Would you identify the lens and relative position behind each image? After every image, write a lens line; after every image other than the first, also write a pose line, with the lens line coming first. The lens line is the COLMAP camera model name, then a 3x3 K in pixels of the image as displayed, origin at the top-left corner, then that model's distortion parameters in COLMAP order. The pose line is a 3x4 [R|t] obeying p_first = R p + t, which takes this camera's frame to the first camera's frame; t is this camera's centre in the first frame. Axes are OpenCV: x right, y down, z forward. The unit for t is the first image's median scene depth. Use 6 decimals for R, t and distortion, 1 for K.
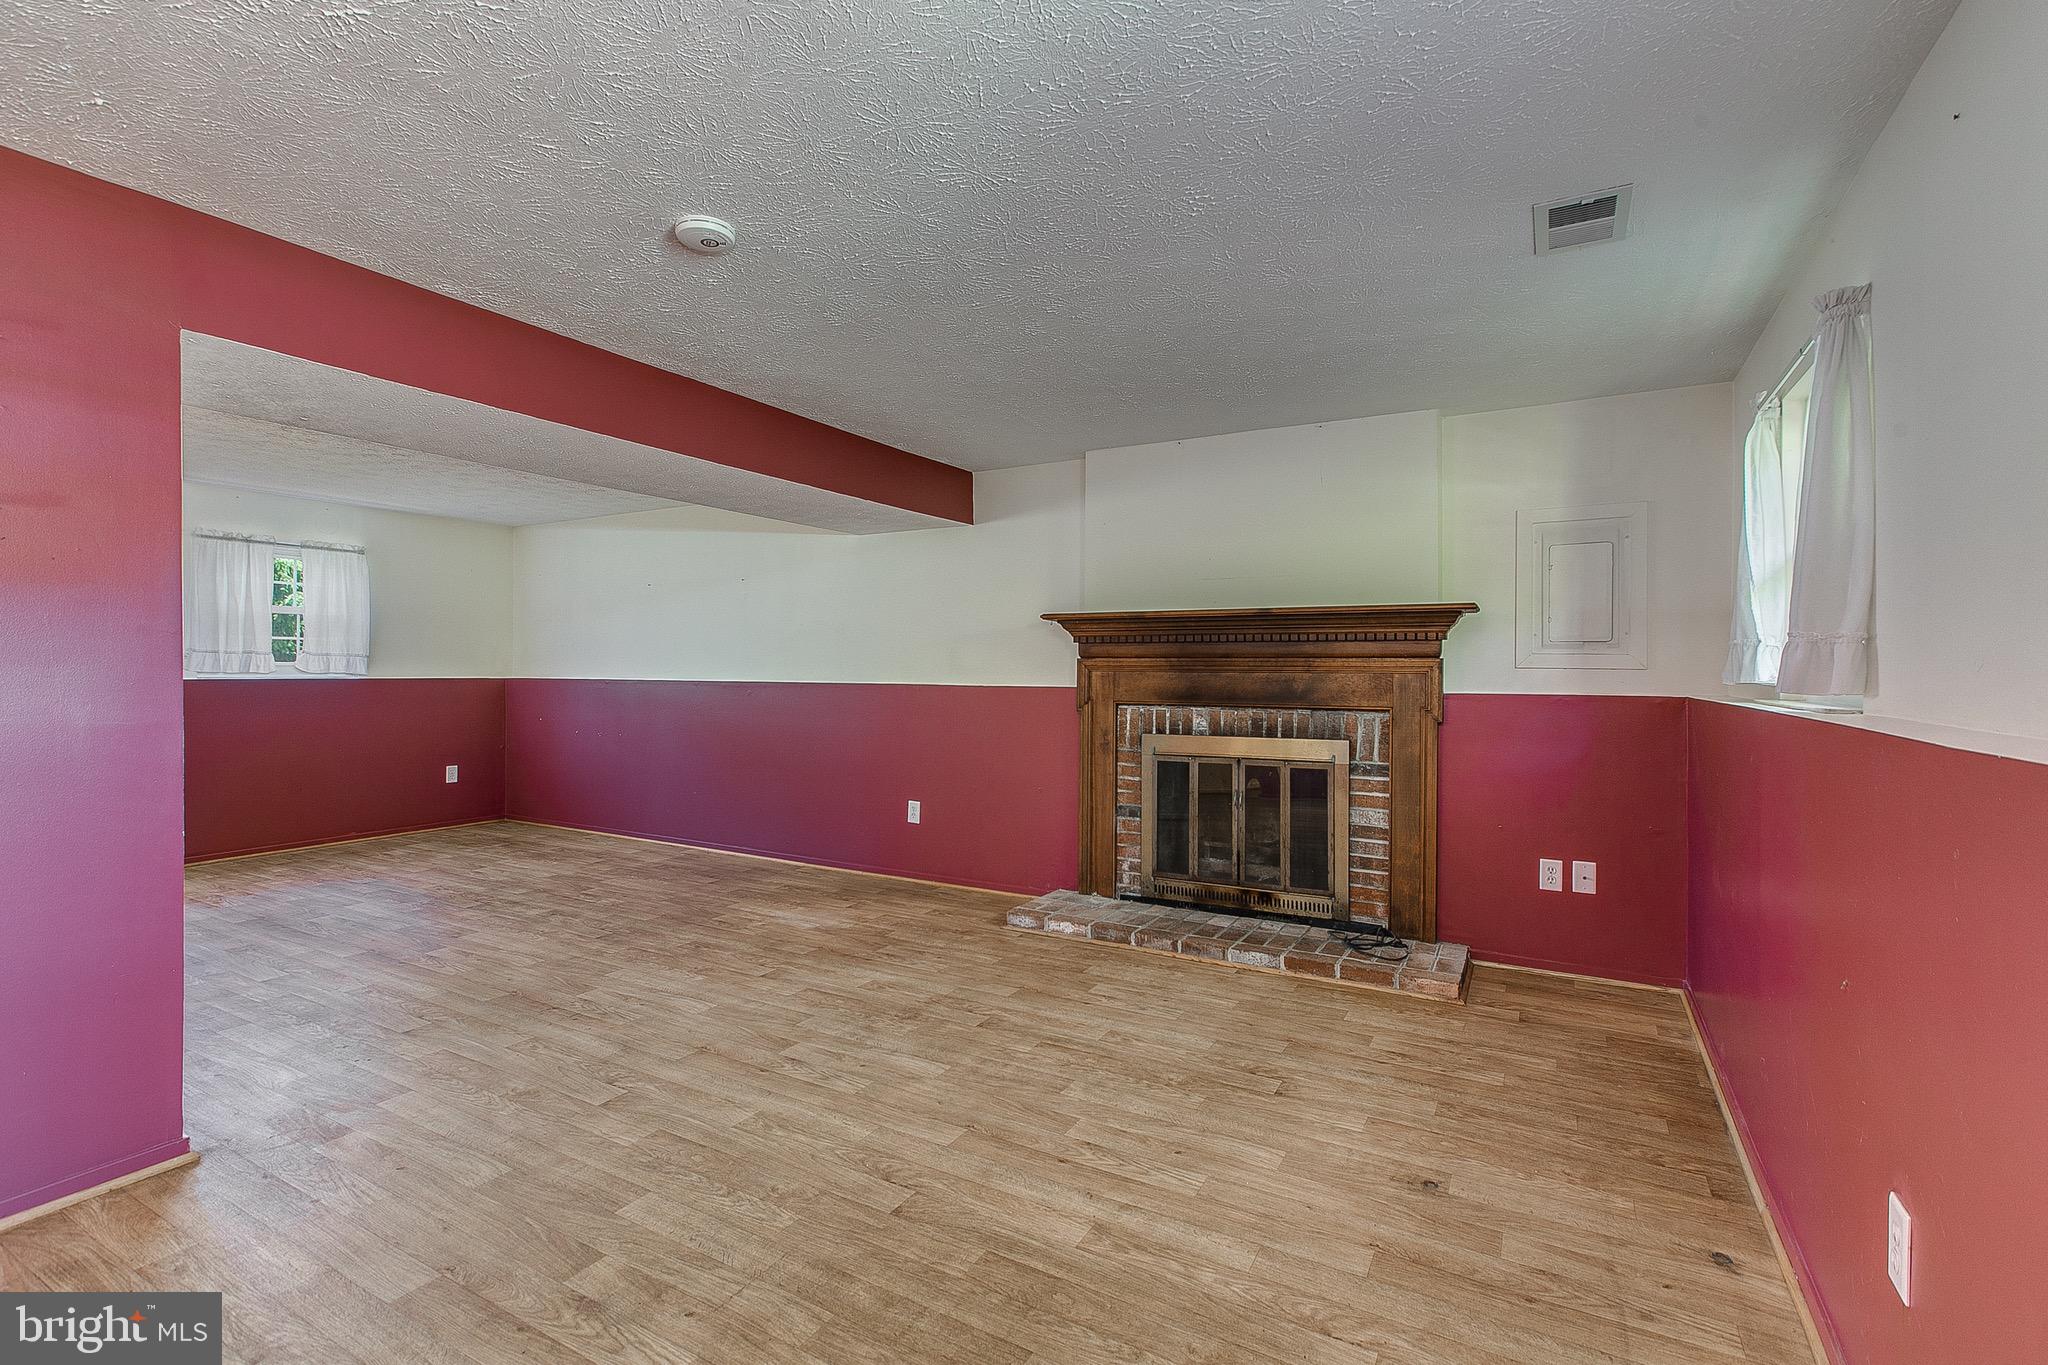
lens RADIAL K [[929.3, 0, 1018.1], [0, 929.3, 663.9], [0, 0, 1]] dist [0.009474, 0.000777]
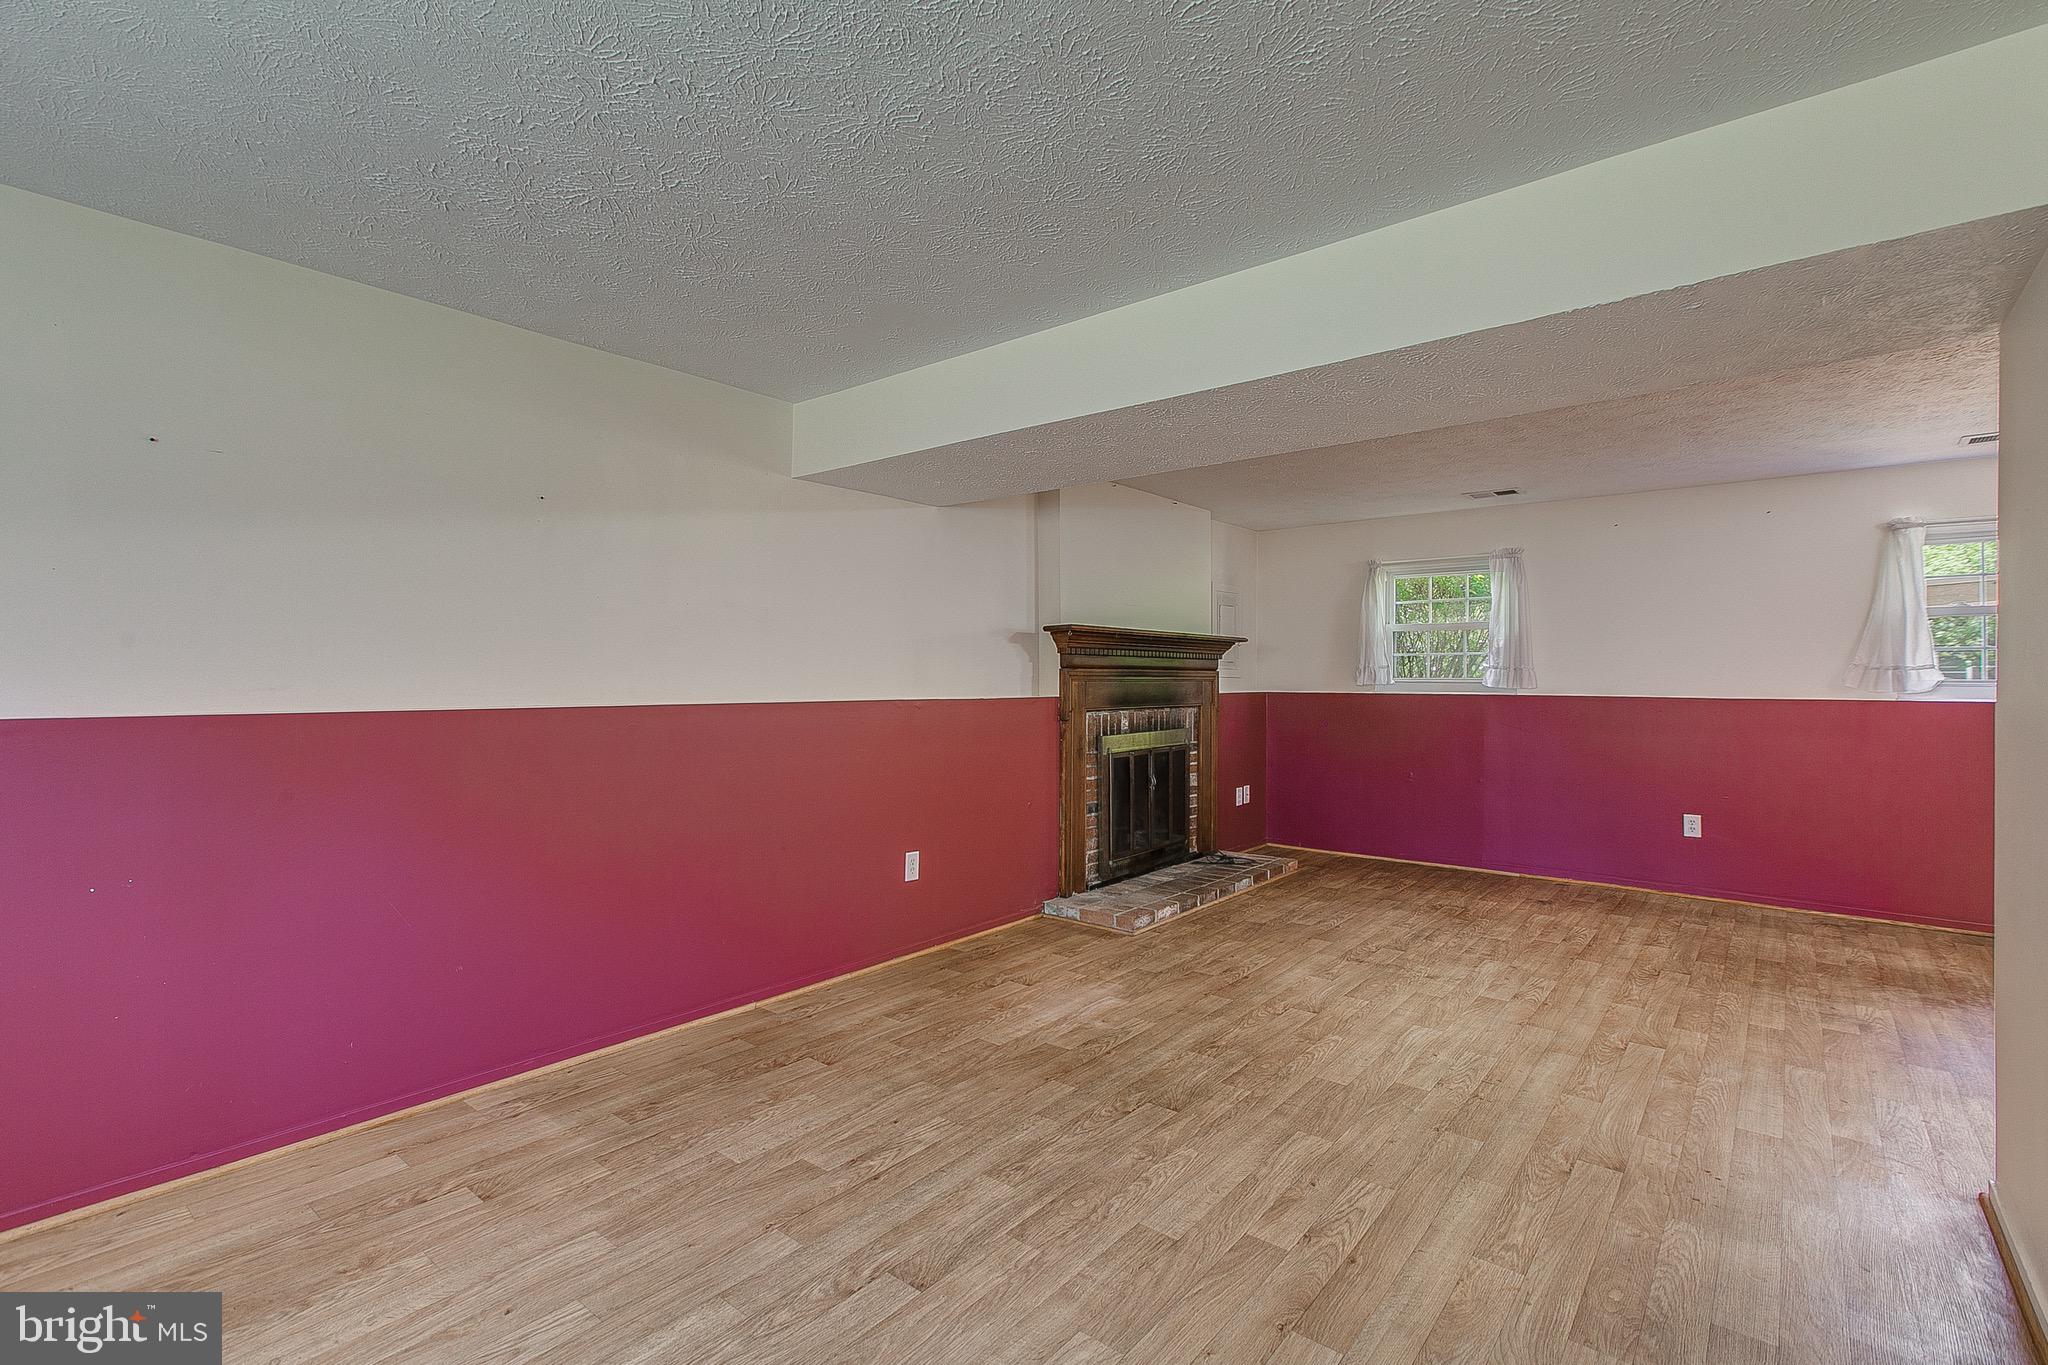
lens RADIAL K [[929.3, 0, 1037.9], [0, 929.3, 691.8], [0, 0, 1]] dist [0.009474, 0.000777]
pose [[0.153572, -0.018791, 0.987959, -1.101095], [-0.010145, 0.999737, 0.020591, -0.000882], [-0.988085, -0.013185, 0.153341, 1.017562]]
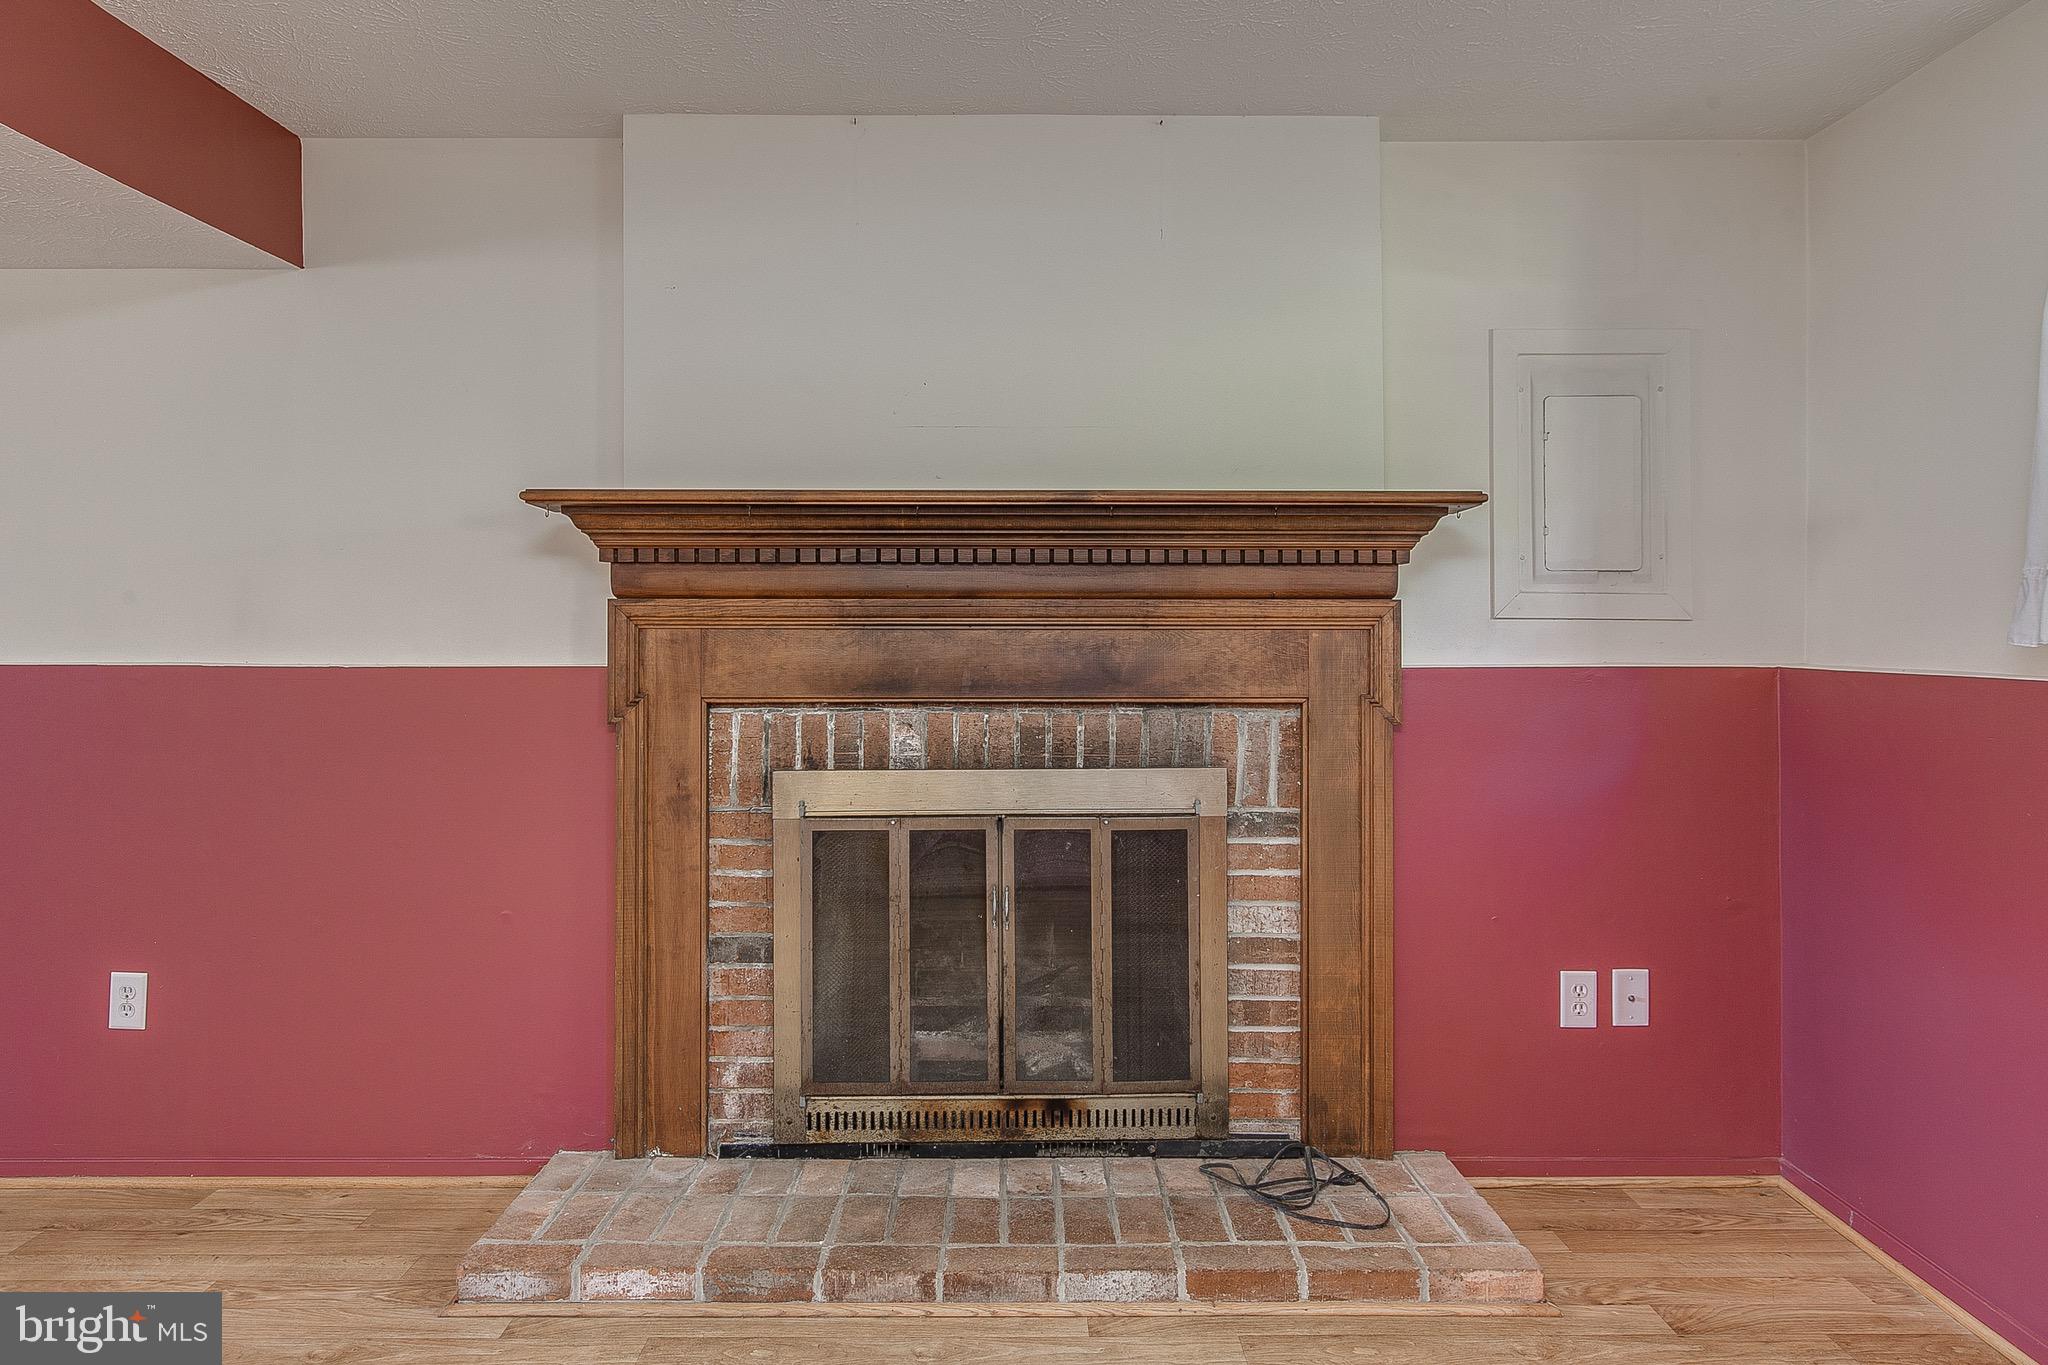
lens RADIAL K [[1301.6, 0, 1004.7], [0, 1301.6, 642.9], [0, 0, 1]] dist [0.004549, -0.000069]
pose [[0.867328, -0.004181, 0.497720, -0.086359], [0.001600, 0.999983, 0.005612, 0.012907], [-0.497735, -0.004071, 0.867320, 0.465640]]
